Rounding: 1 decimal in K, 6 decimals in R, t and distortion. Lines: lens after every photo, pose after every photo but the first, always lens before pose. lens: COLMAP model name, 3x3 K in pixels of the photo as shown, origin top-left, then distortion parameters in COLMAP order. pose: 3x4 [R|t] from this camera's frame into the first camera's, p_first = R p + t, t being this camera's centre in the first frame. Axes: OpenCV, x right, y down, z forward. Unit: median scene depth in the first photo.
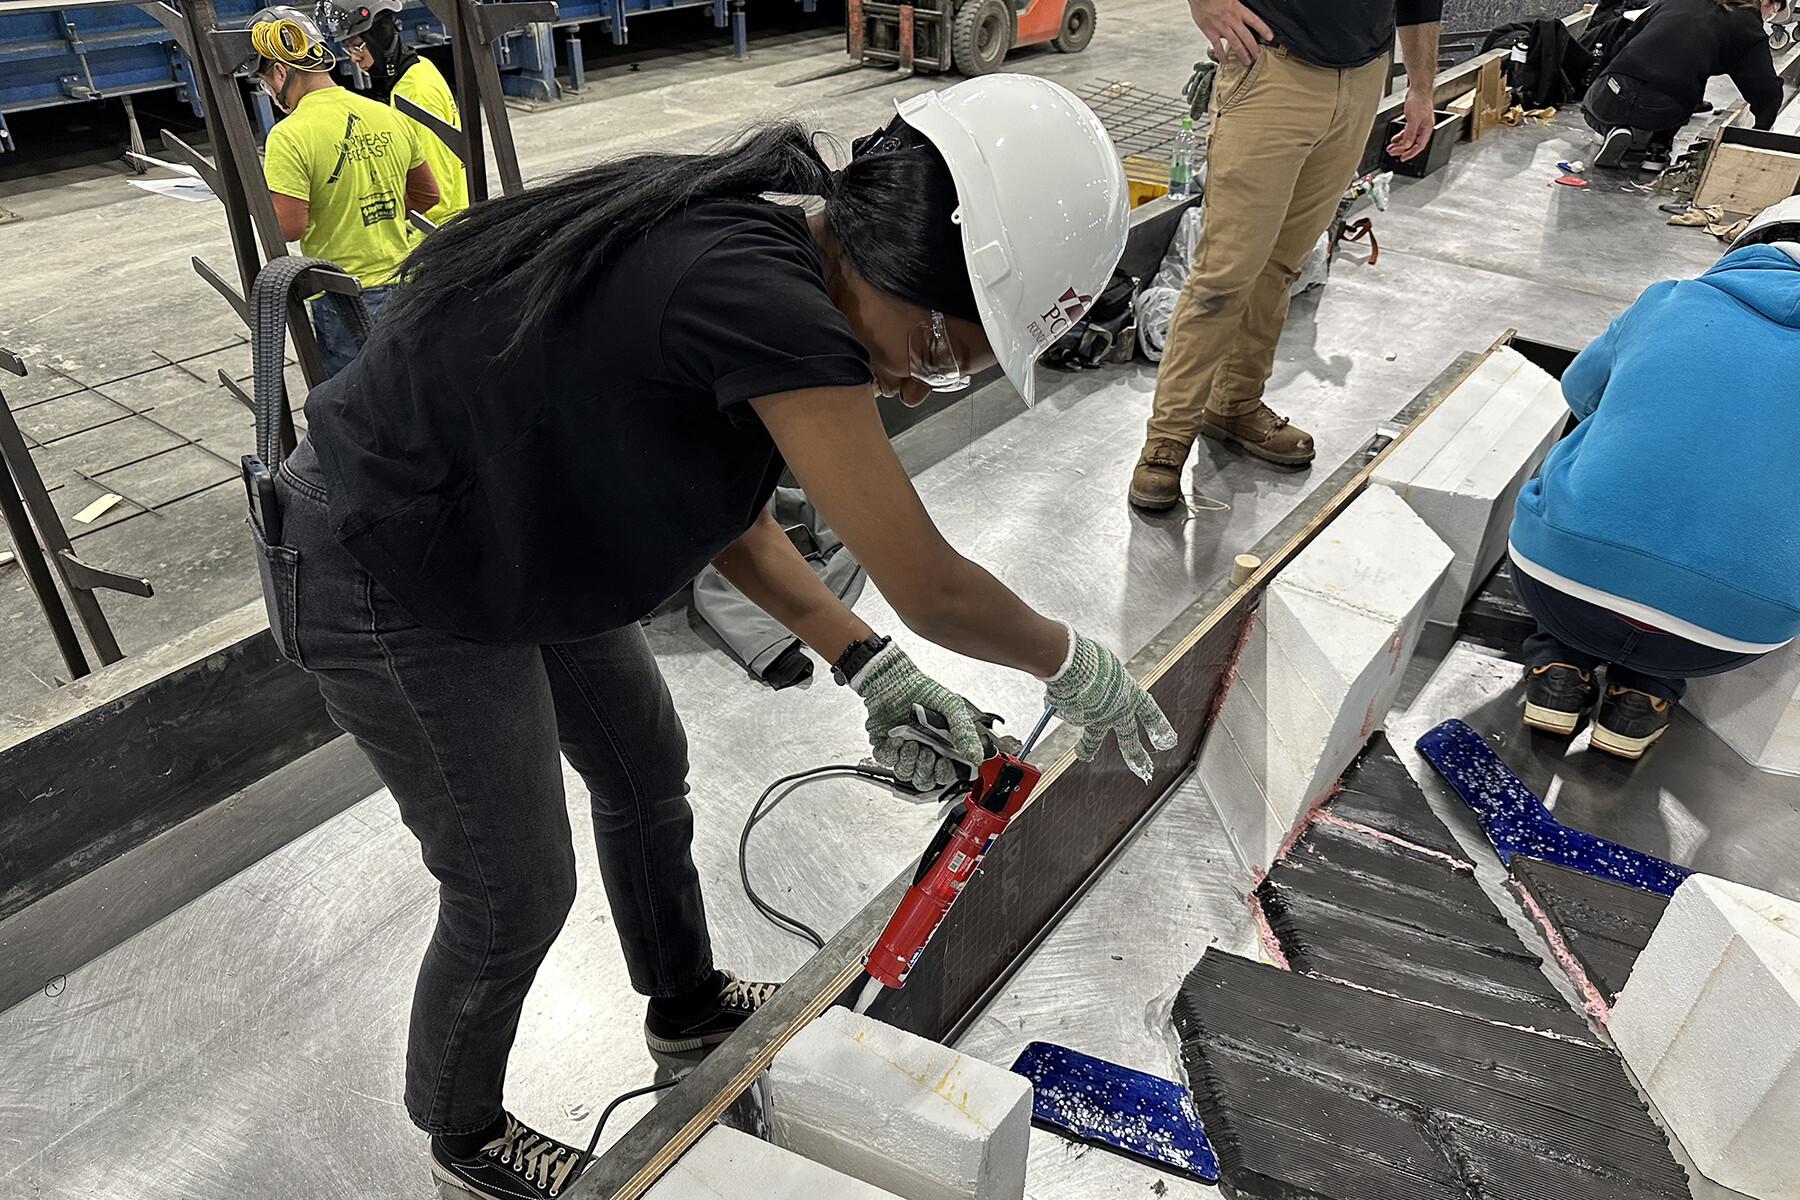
lens RADIAL K [[1223.7, 0, 912.7], [0, 1223.7, 609.7], [0, 0, 1]] dist [0.018556, -0.000920]
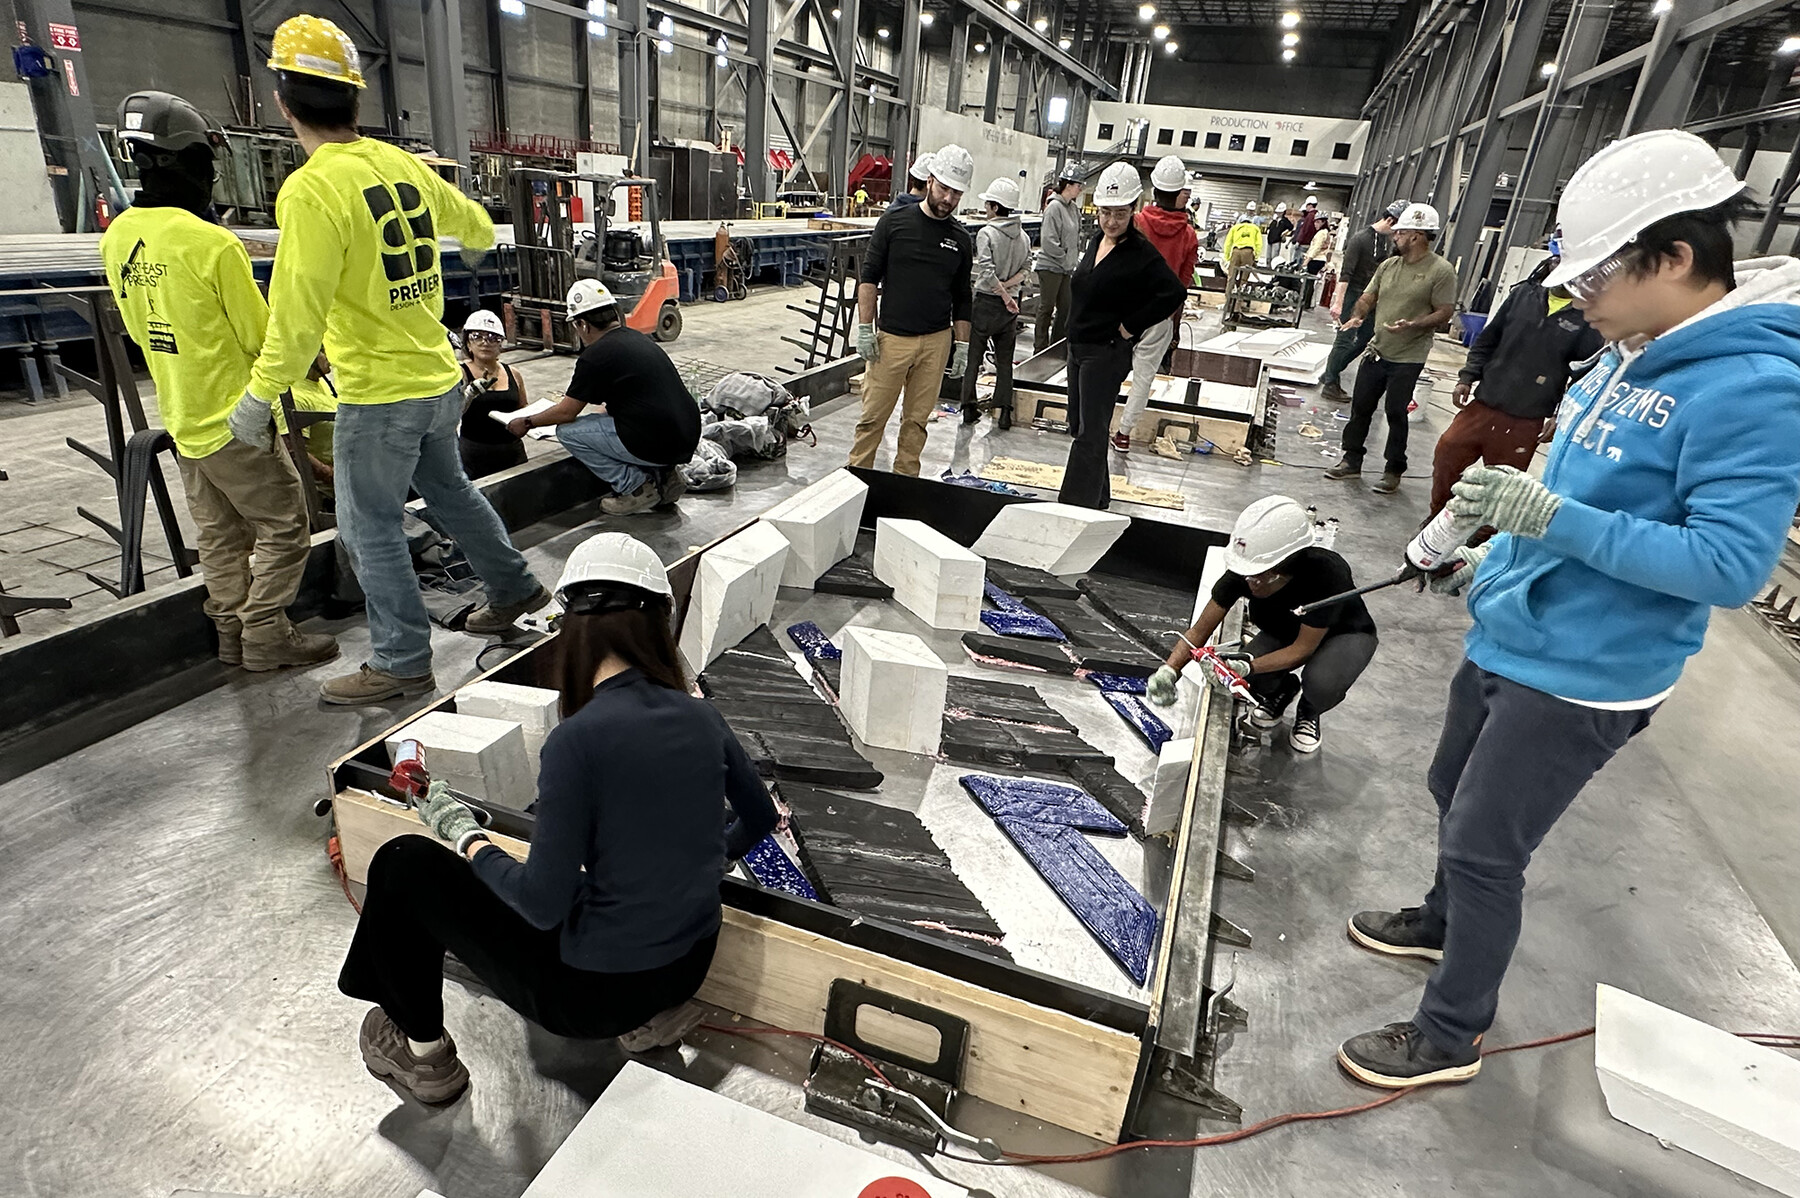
lens RADIAL K [[980.8, 0, 889.1], [0, 980.8, 603.7], [0, 0, 1]] dist [-0.002432, 0.000323]
pose [[0.953649, -0.064012, 0.294034, 0.103741], [0.113122, 0.981703, -0.153173, 0.404776], [-0.278849, 0.179335, 0.943442, -0.788473]]
